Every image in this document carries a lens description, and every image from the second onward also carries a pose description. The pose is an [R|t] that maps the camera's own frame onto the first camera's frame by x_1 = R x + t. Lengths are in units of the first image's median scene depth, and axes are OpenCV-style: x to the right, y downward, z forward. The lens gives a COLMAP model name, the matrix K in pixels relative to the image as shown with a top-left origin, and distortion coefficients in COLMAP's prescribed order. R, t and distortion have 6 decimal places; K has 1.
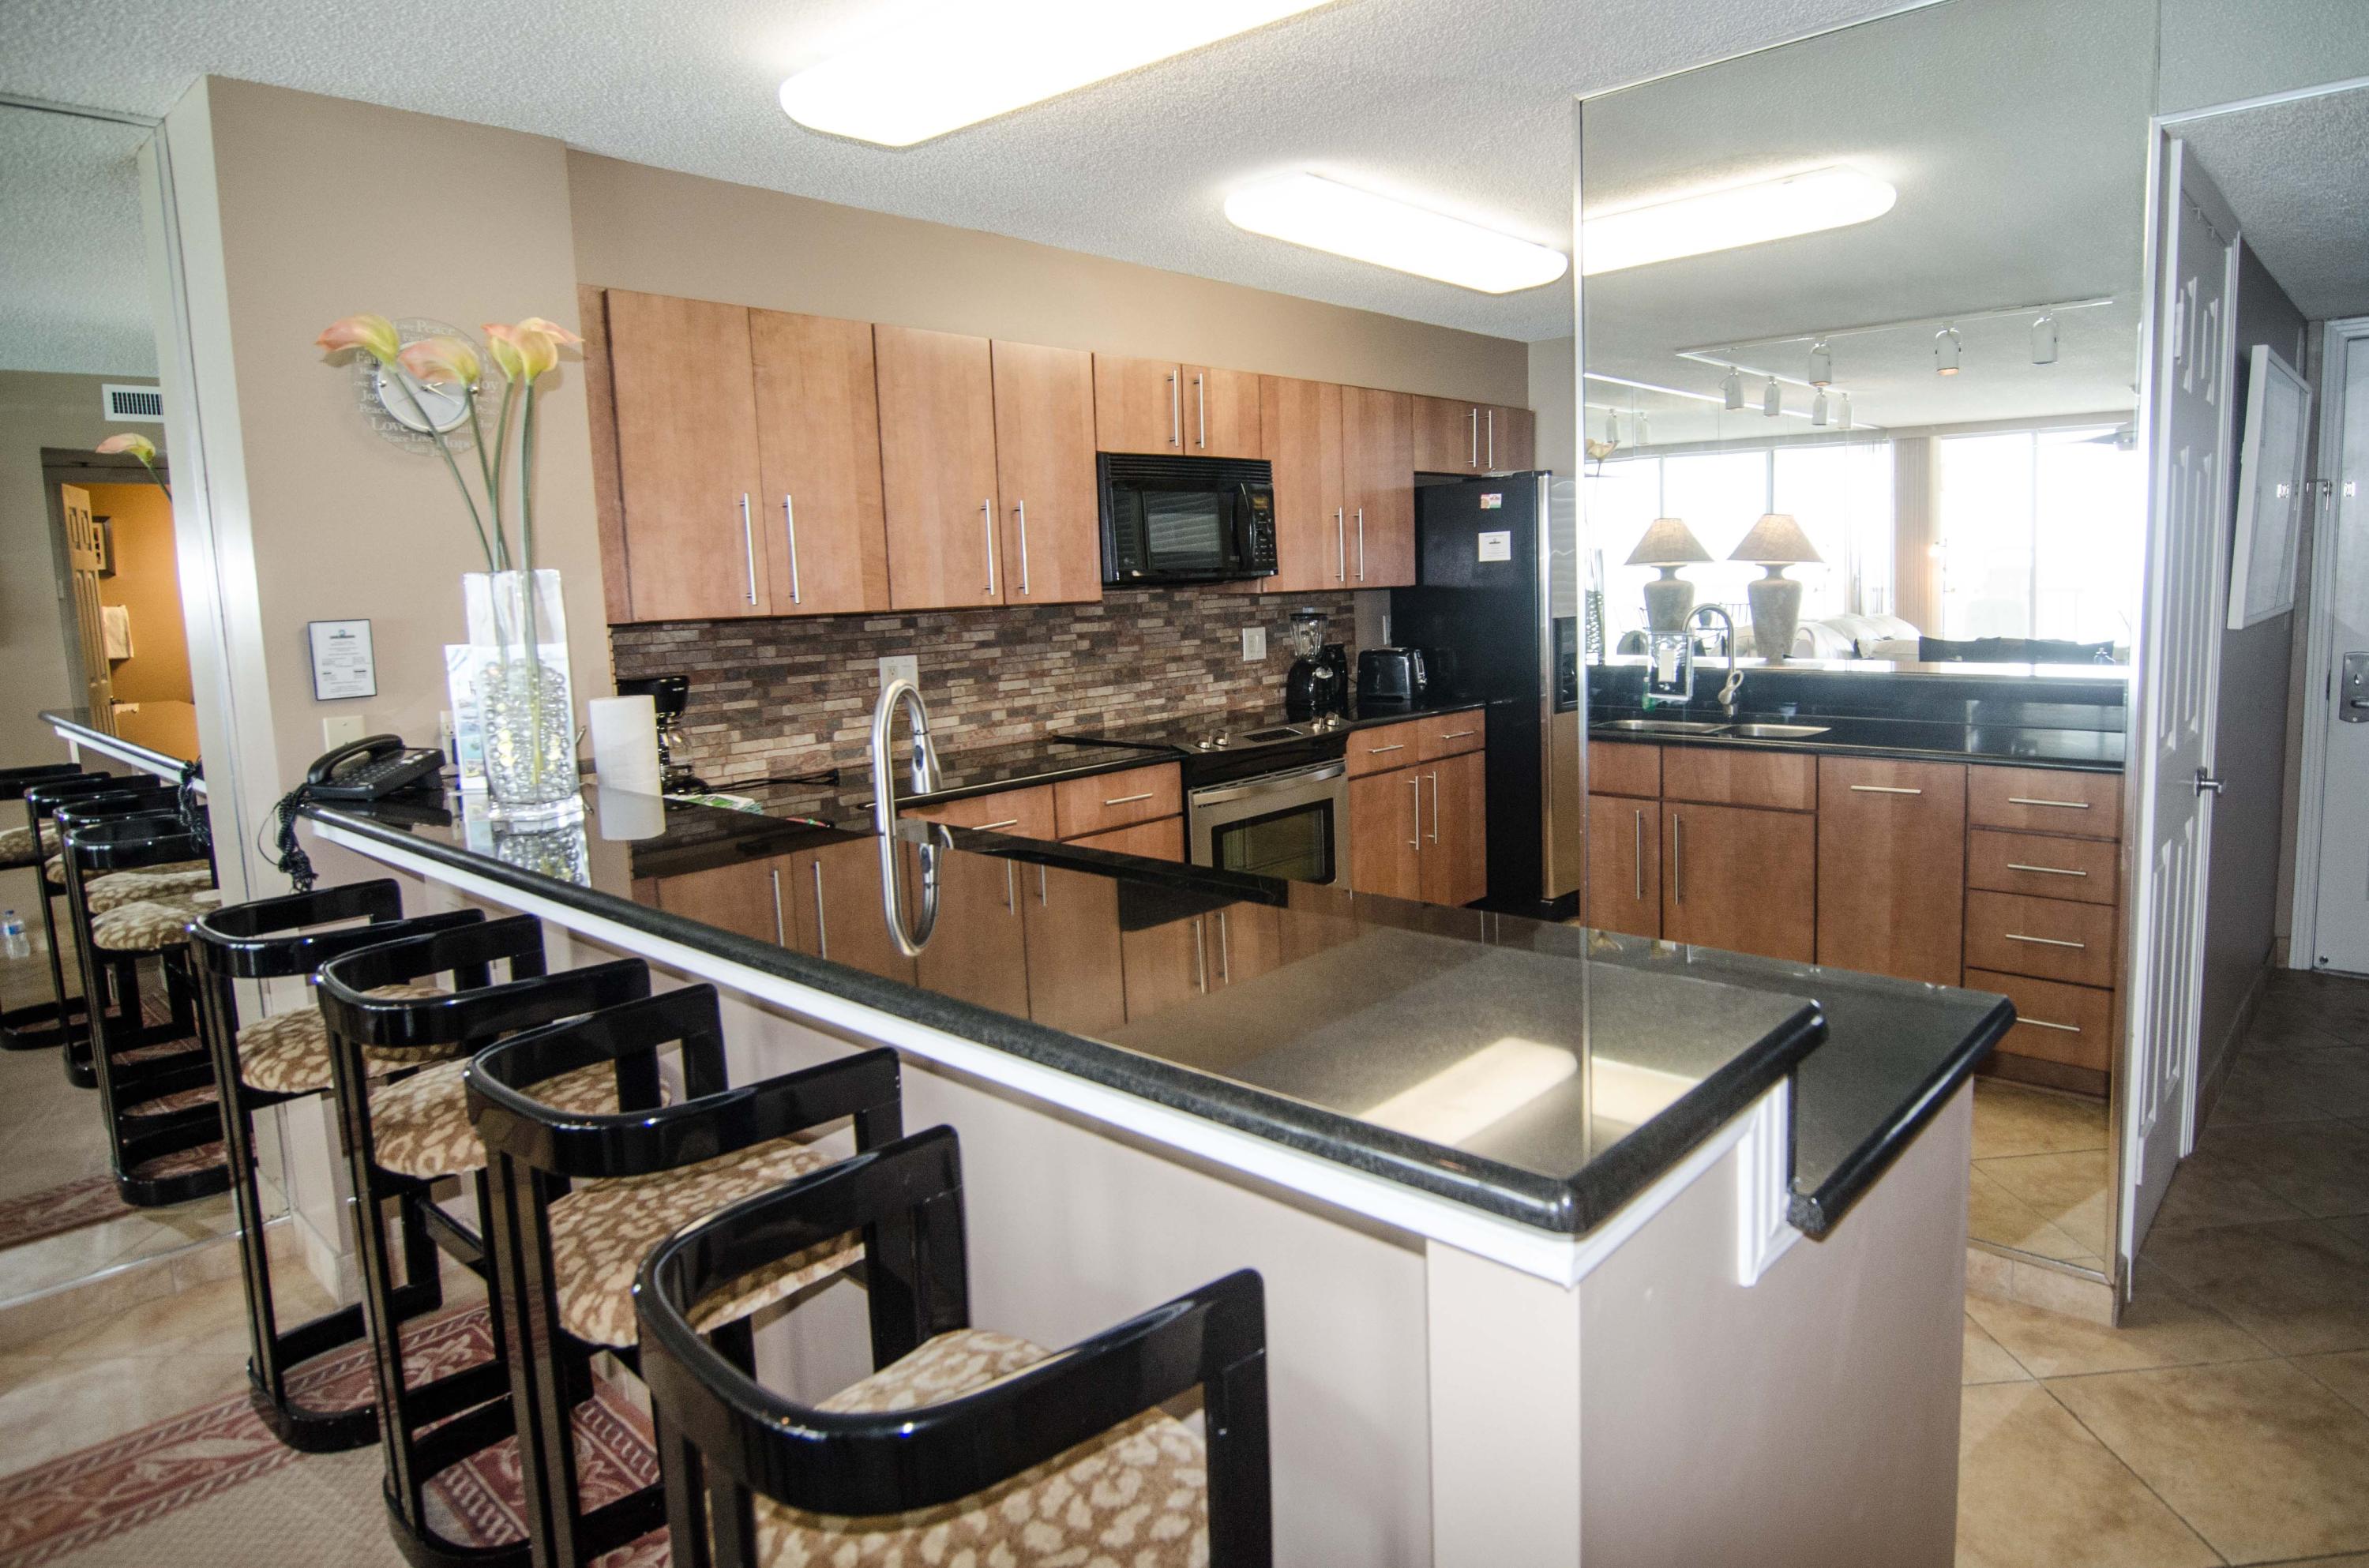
lens RADIAL K [[1348.7, 0, 1288.4], [0, 1348.7, 732.7], [0, 0, 1]] dist [-0.002424, -0.014608]
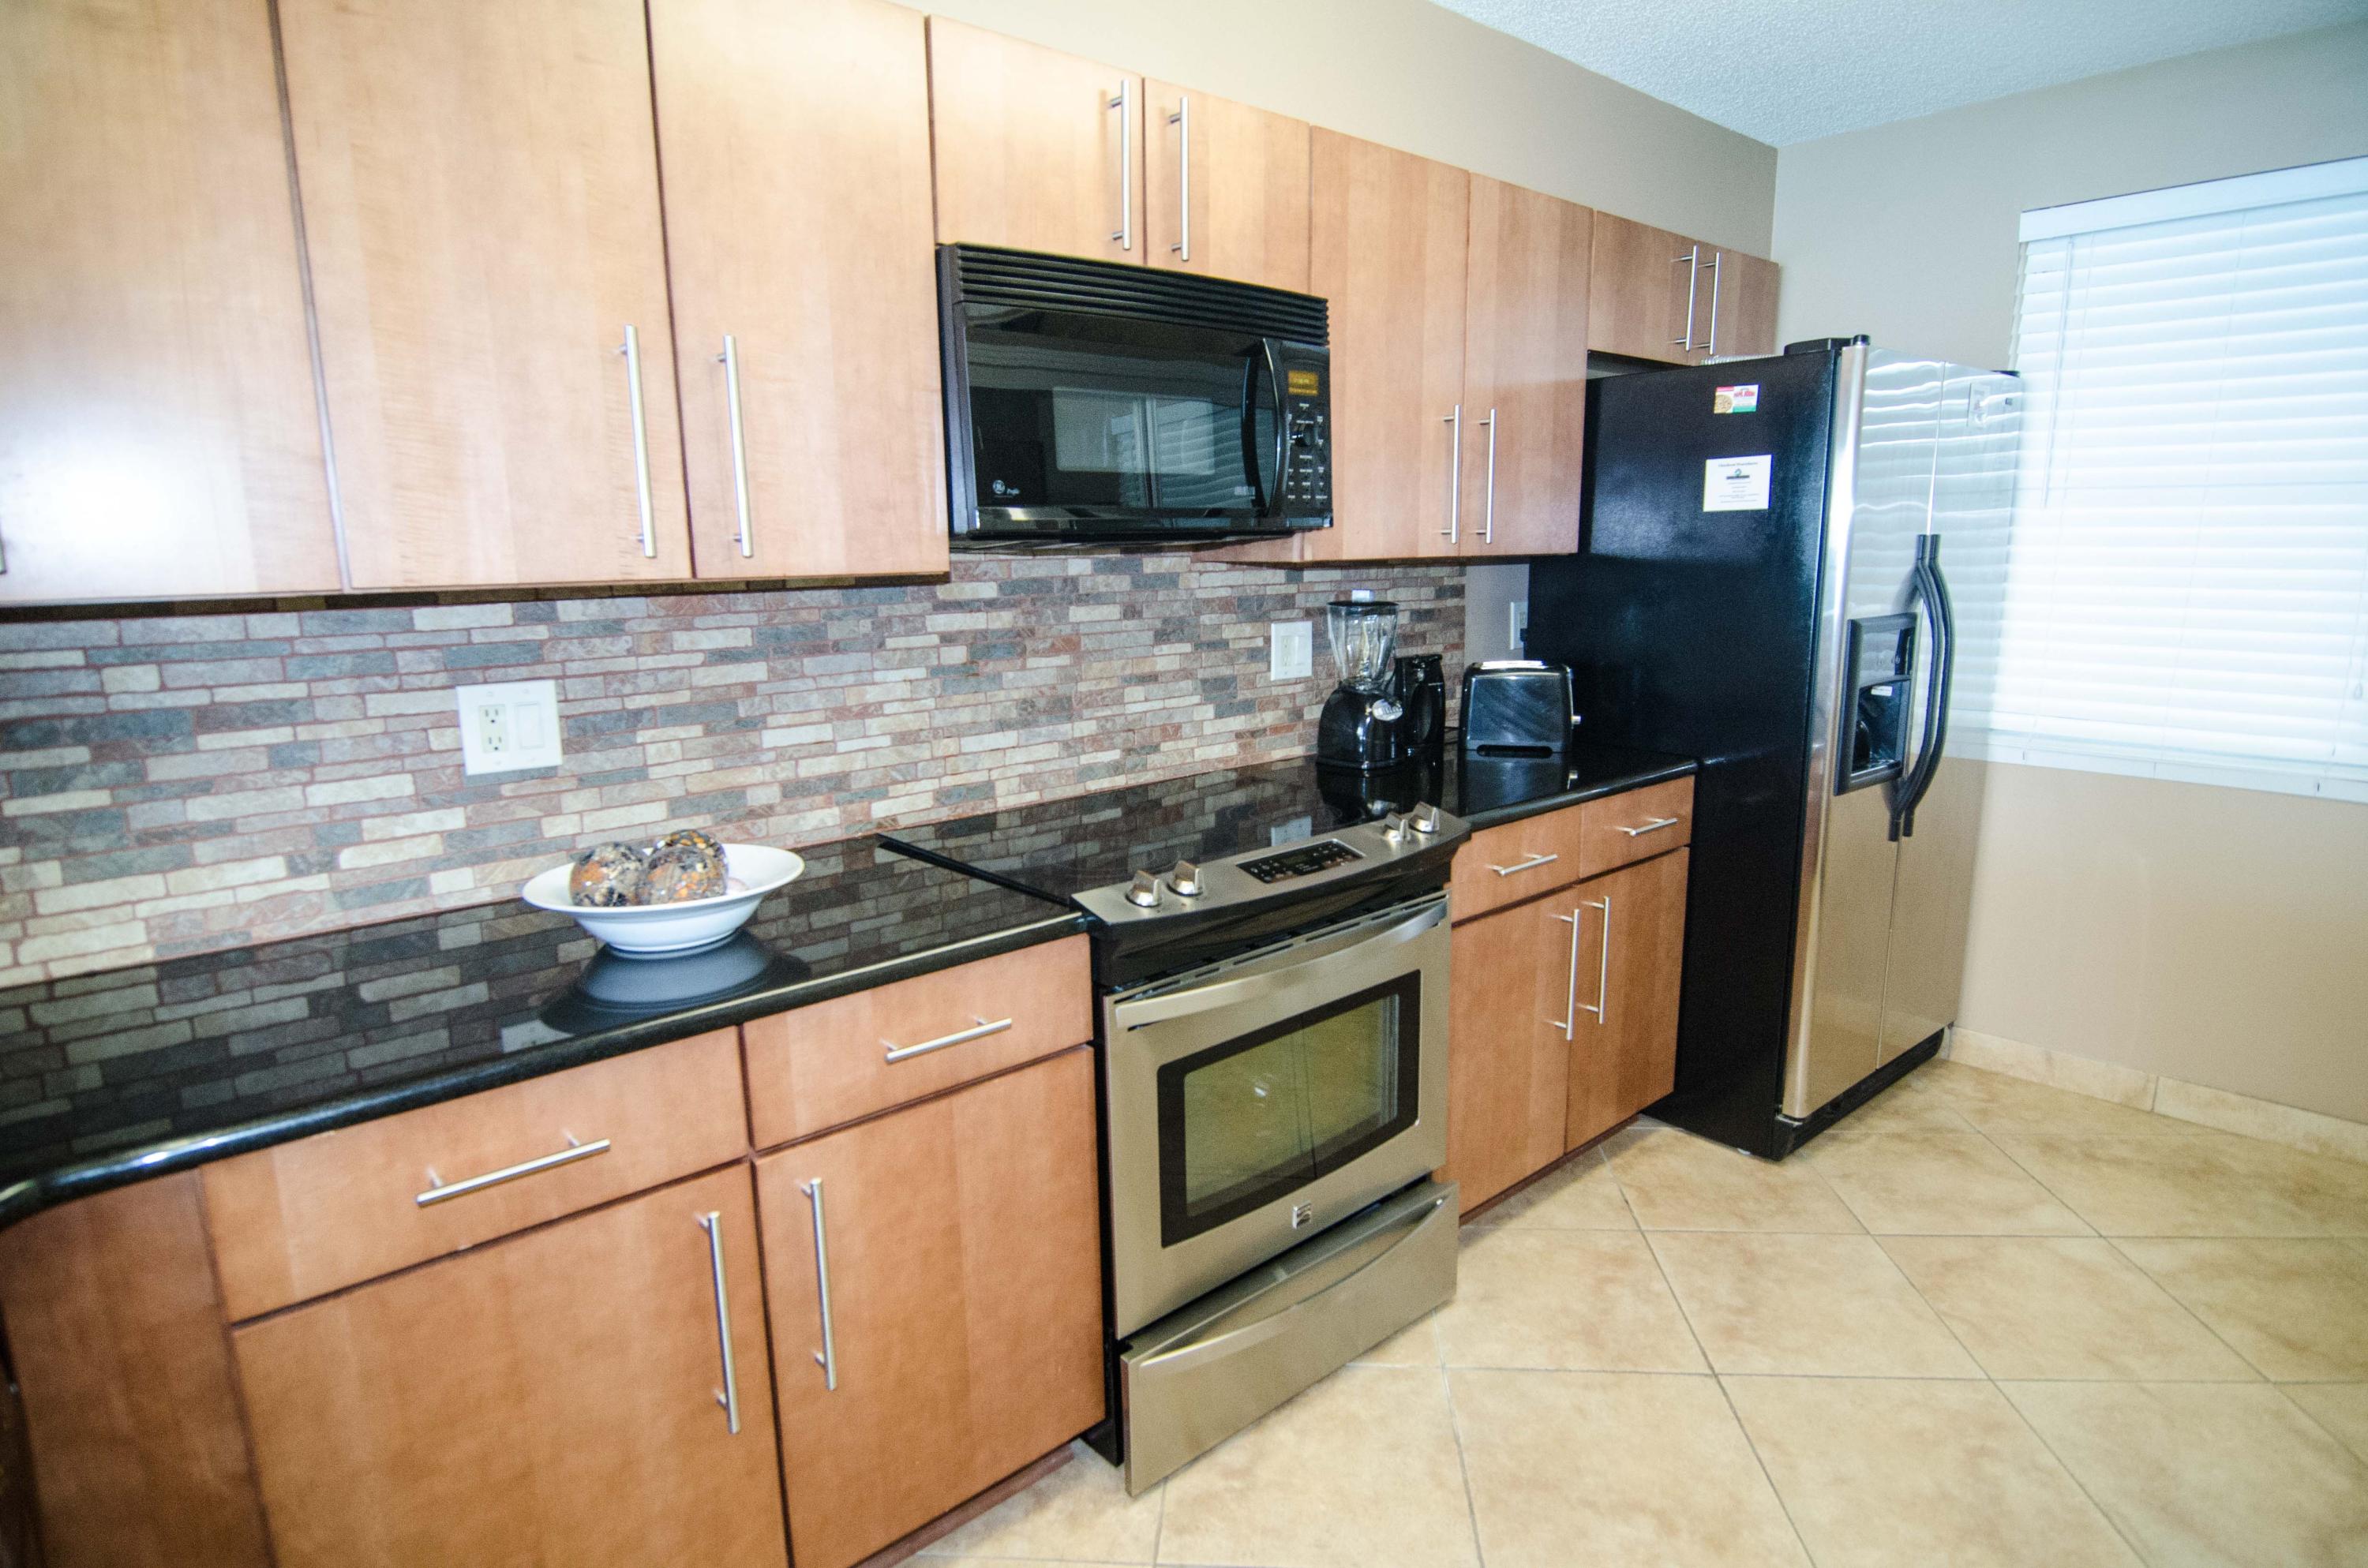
lens RADIAL K [[1268.8, 0, 1187.6], [0, 1268.8, 794.1], [0, 0, 1]] dist [-0.006391, -0.011622]
pose [[0.989922, 0.043744, -0.134688, 0.007345], [-0.032754, 0.996032, 0.082753, -0.053574], [0.137774, -0.077508, 0.987426, 0.505283]]
